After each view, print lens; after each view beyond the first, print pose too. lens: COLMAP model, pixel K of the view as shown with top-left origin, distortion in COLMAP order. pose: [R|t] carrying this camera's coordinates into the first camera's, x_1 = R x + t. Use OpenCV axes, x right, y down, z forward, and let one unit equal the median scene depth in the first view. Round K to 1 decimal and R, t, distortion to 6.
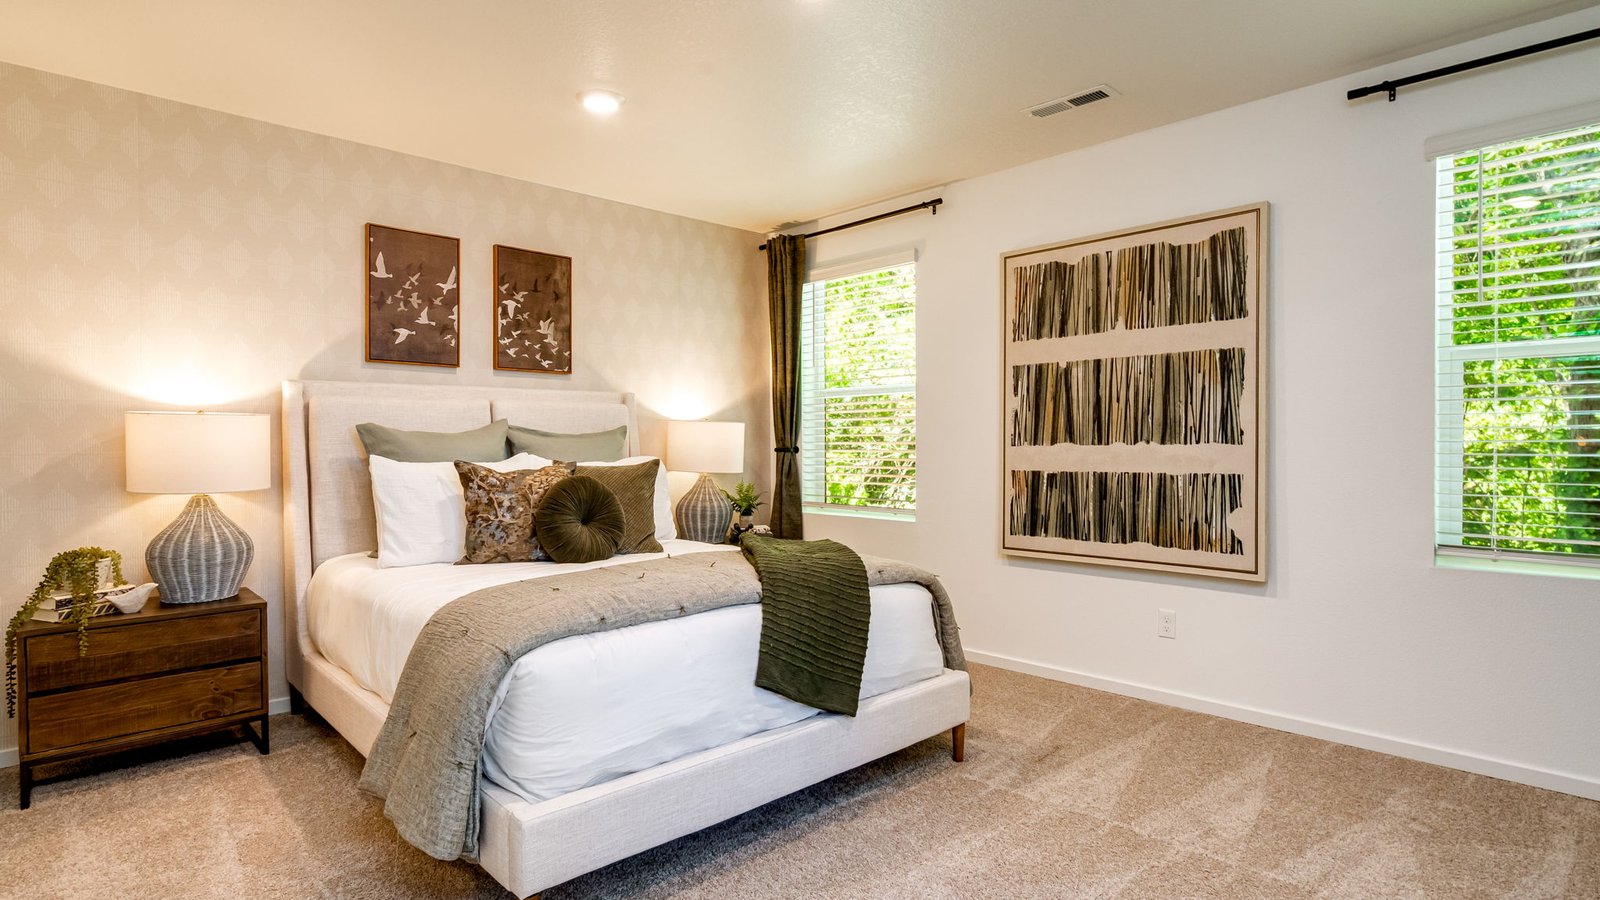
lens RADIAL K [[836.9, 0, 767.3], [0, 836.9, 466.0], [0, 0, 1]] dist [0.002911, -0.001115]
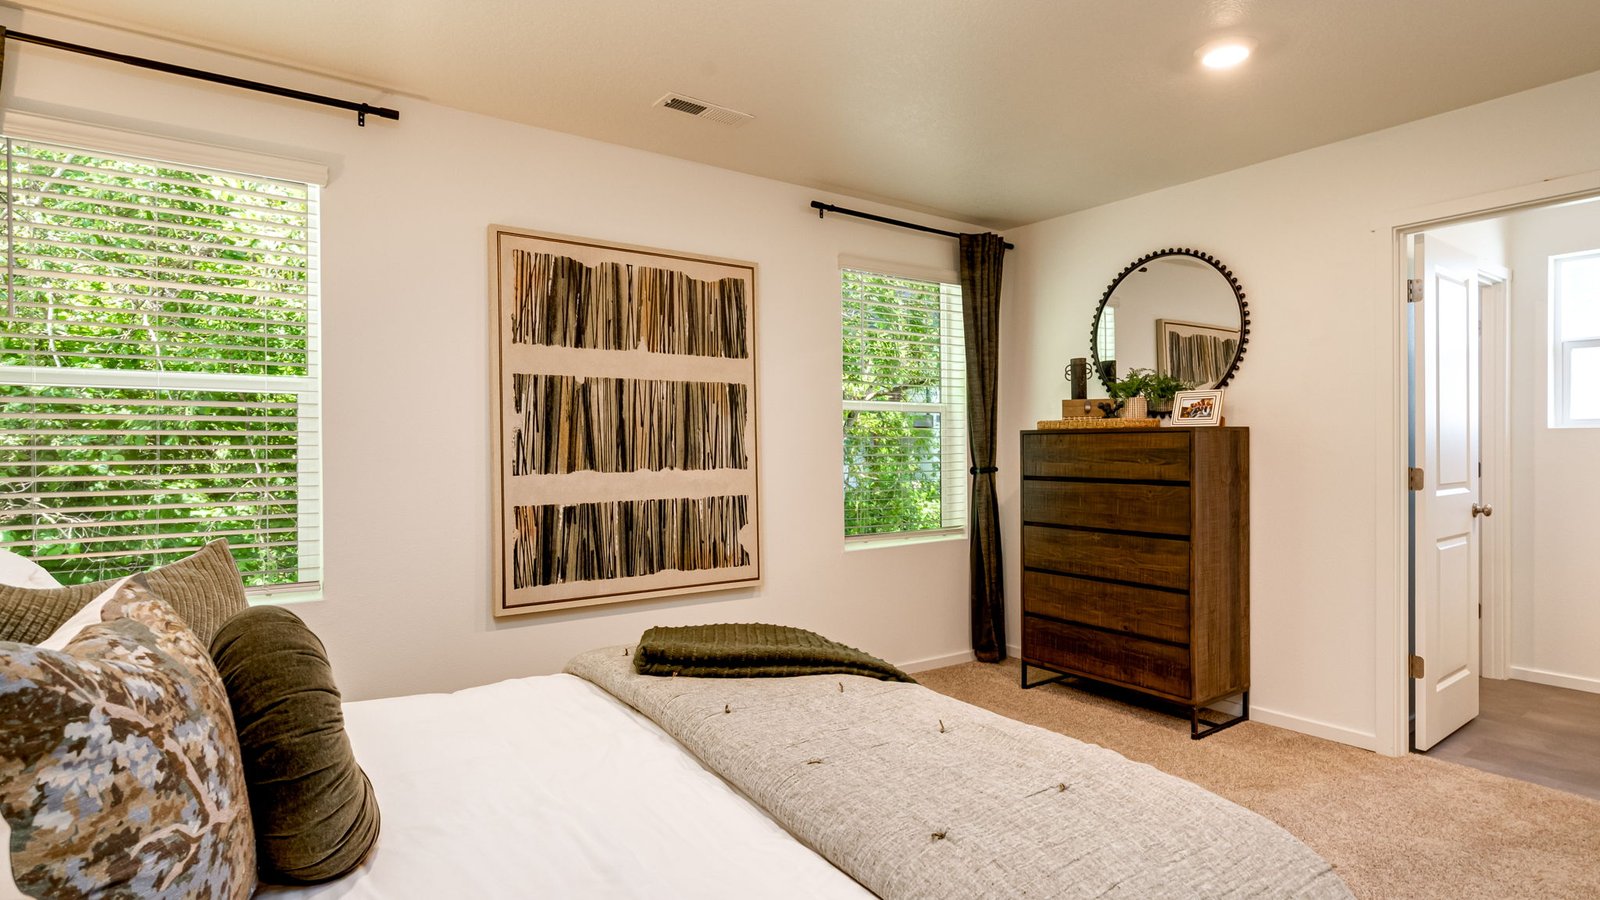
lens RADIAL K [[836.9, 0, 800.8], [0, 836.9, 458.7], [0, 0, 1]] dist [0.002911, -0.001115]
pose [[0.119999, -0.011774, 0.992704, -0.469300], [0.029777, 0.999522, 0.008255, -0.039372], [-0.992327, 0.028569, 0.120292, 0.660751]]
